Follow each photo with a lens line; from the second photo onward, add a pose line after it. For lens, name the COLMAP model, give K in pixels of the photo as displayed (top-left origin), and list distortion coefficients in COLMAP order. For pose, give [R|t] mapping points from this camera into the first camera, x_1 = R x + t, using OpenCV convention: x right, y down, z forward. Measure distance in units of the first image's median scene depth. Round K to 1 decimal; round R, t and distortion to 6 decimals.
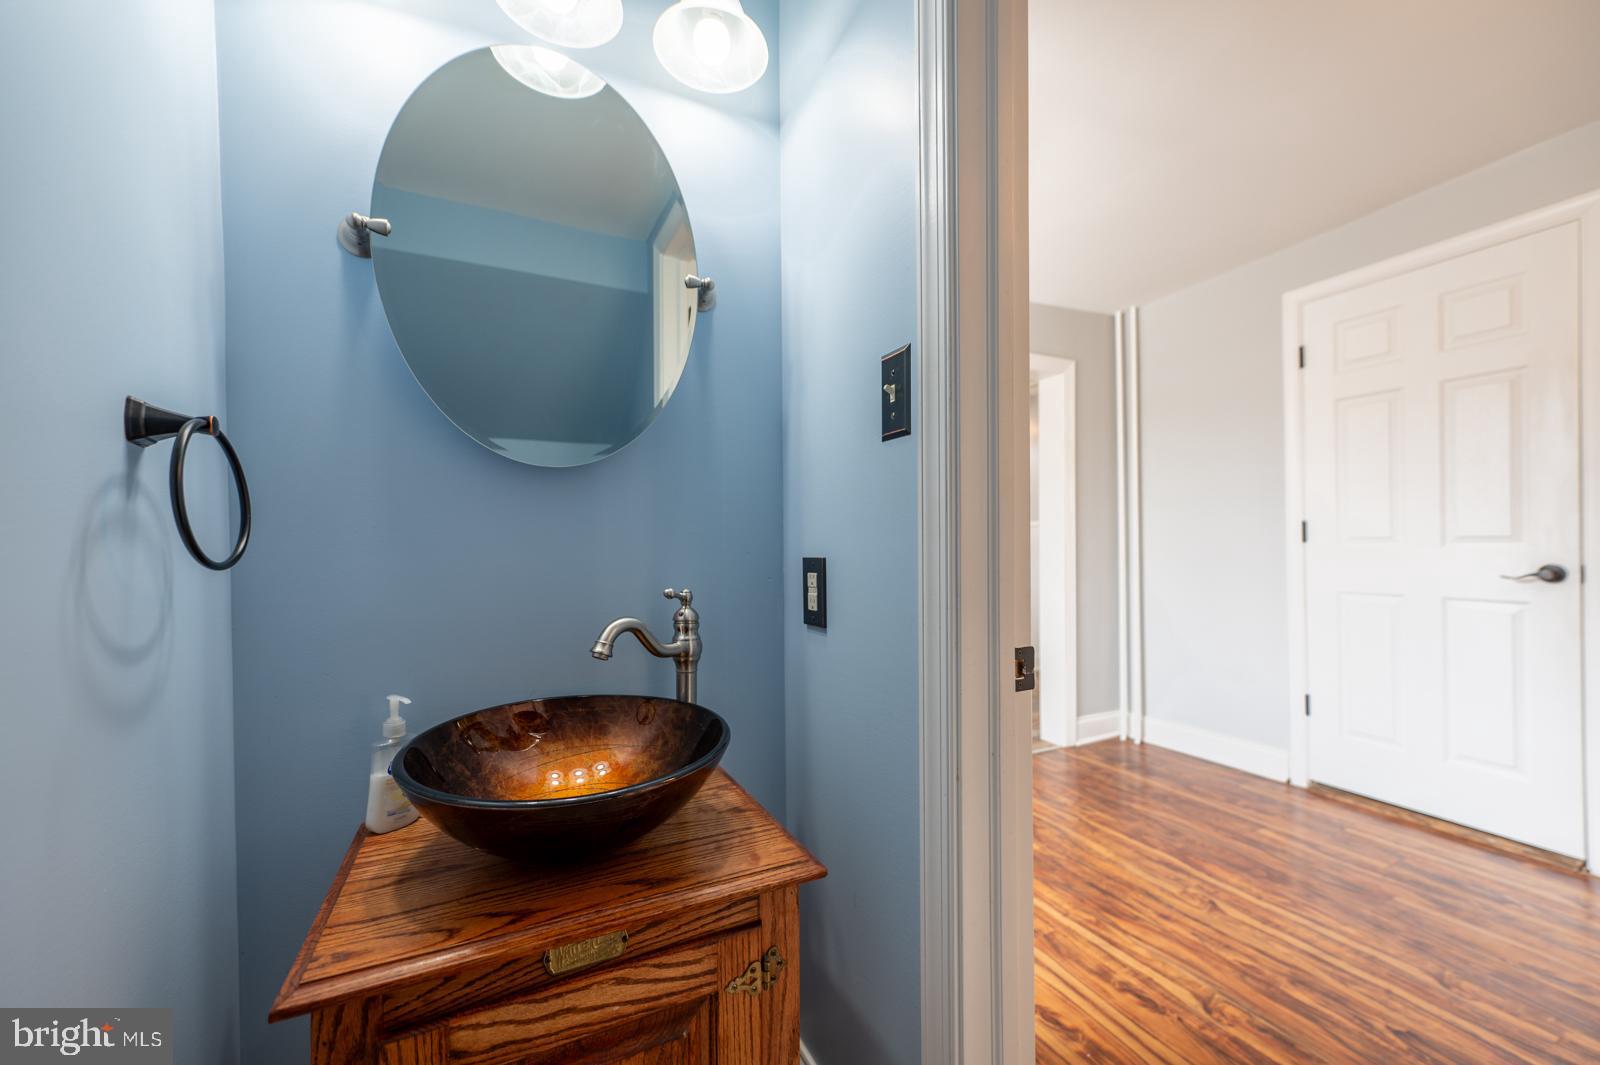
lens RADIAL K [[620.0, 0, 802.5], [0, 620.0, 549.1], [0, 0, 1]] dist [-0.000818, -0.000133]
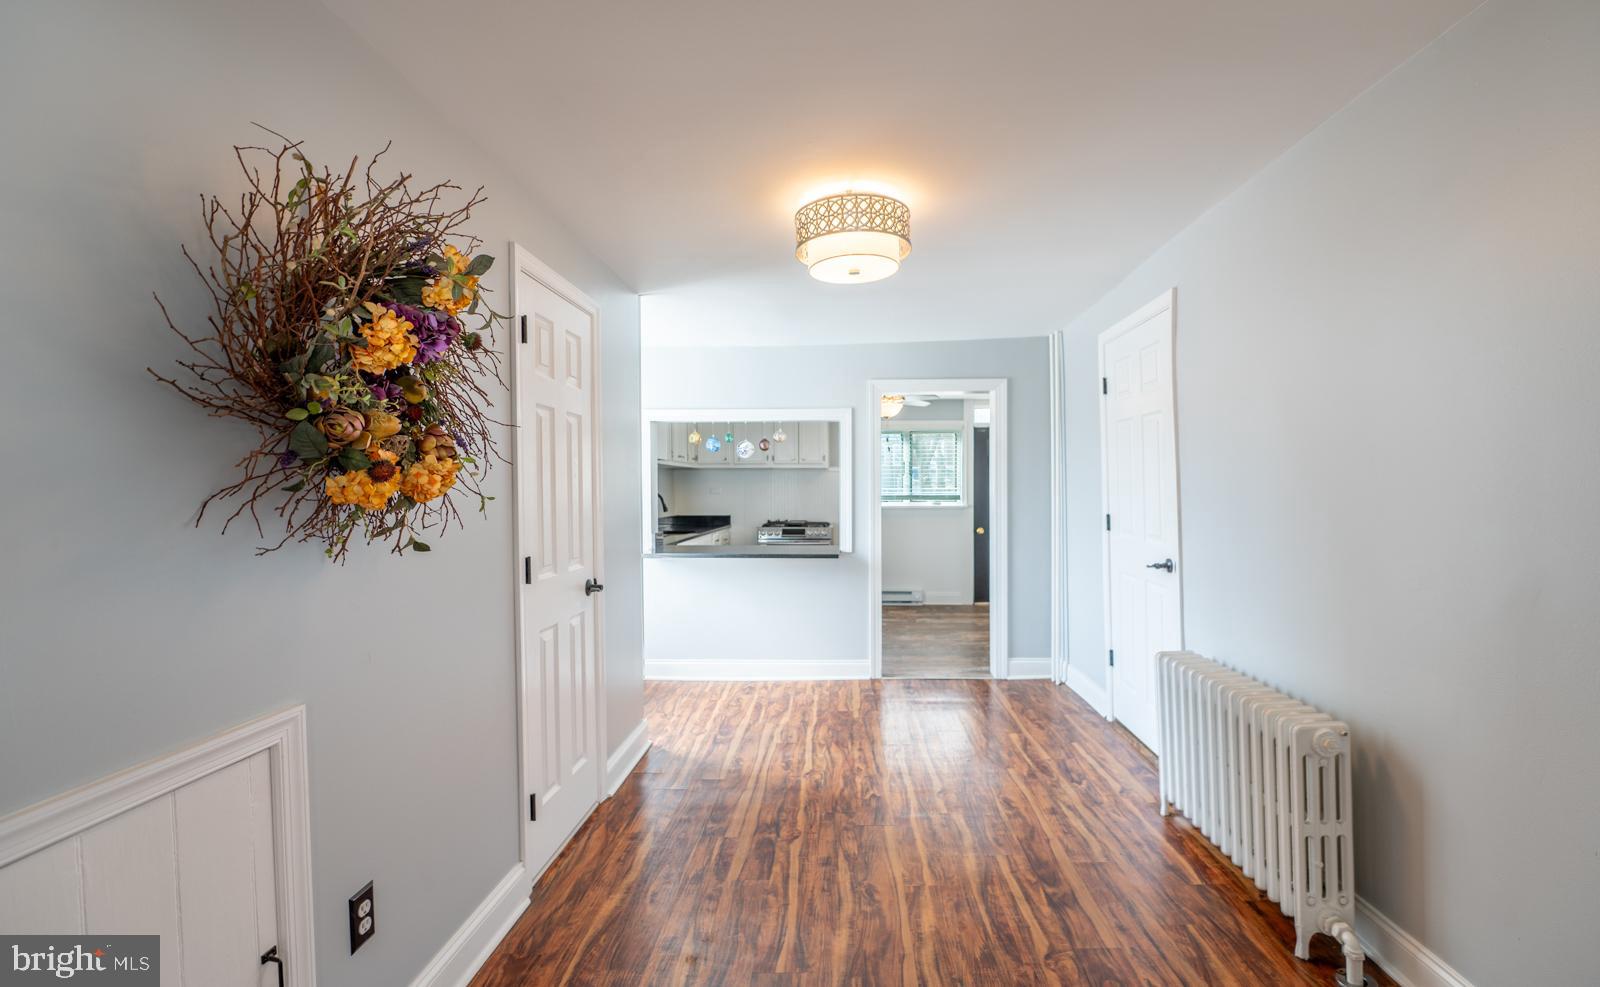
lens RADIAL K [[676.1, 0, 840.9], [0, 676.1, 495.7], [0, 0, 1]] dist [-0.015099, -0.000159]
pose [[0.890658, 0.000156, -0.454675, 1.398286], [0.007255, 0.999868, 0.014555, -0.156934], [0.454617, -0.016263, 0.890539, -0.718671]]
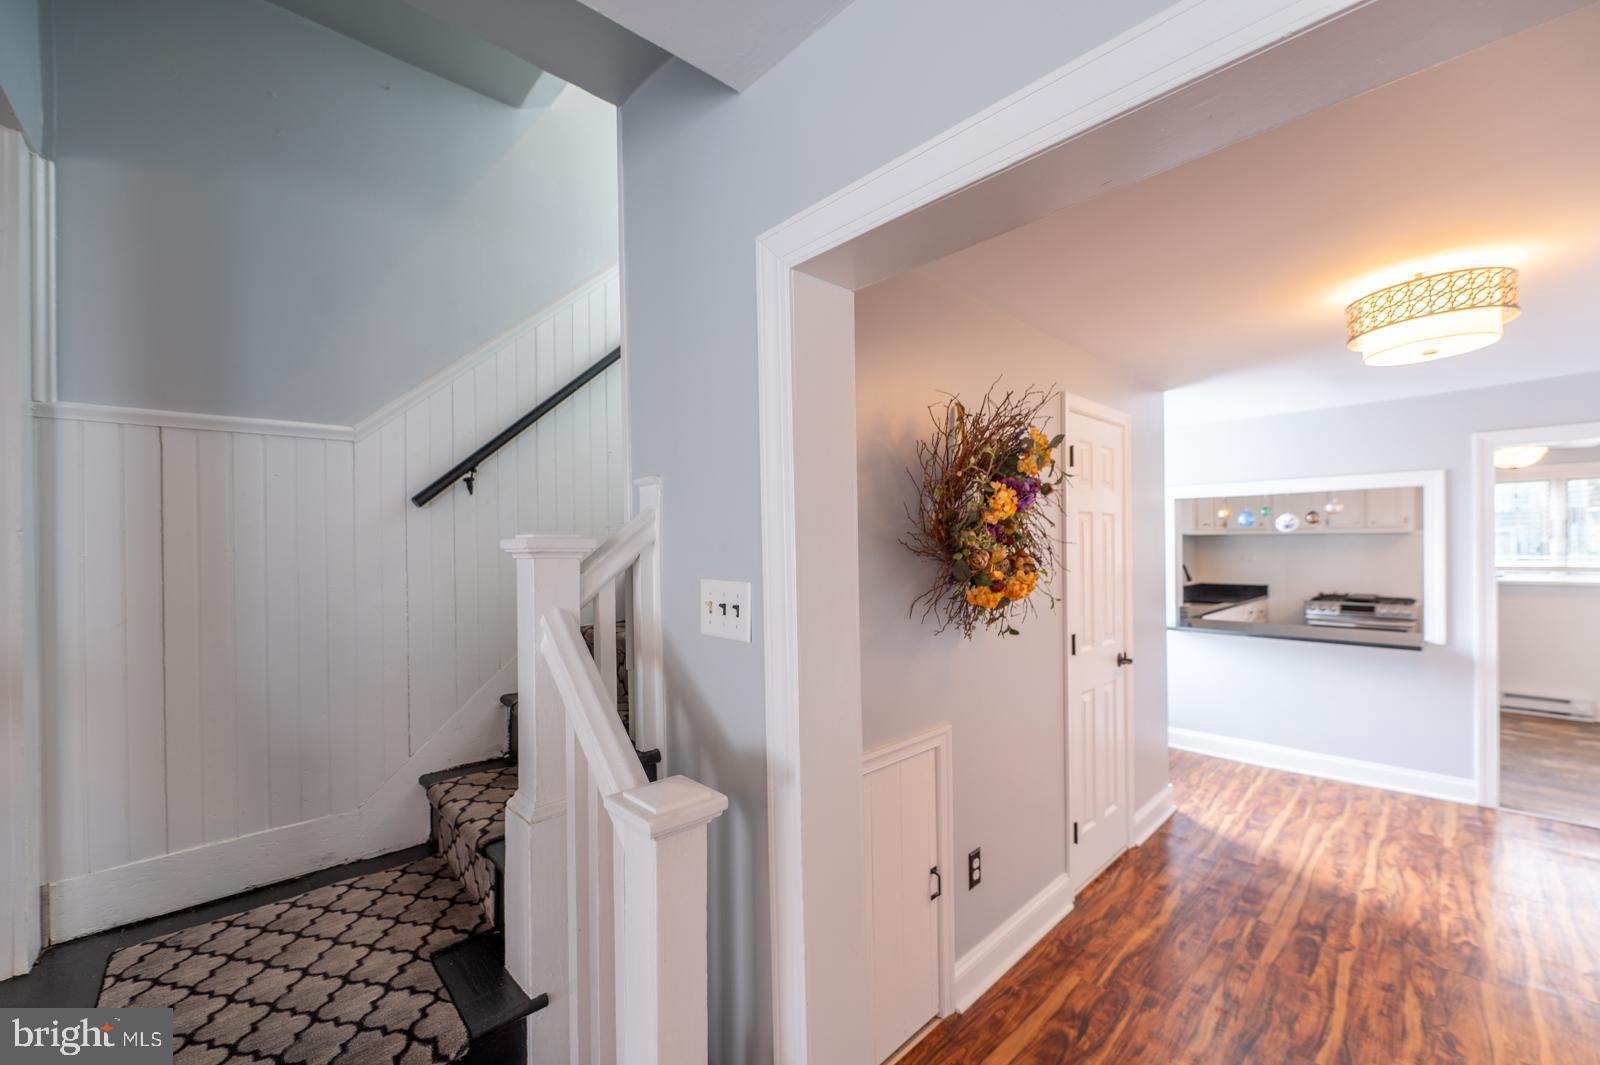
lens RADIAL K [[653.0, 0, 807.1], [0, 653.0, 549.1], [0, 0, 1]] dist [-0.003108, -0.000836]
pose [[0.314508, 0.002002, -0.949253, 1.563695], [0.014722, 0.999867, 0.006987, -0.244302], [0.949141, -0.016172, 0.314437, -0.934085]]
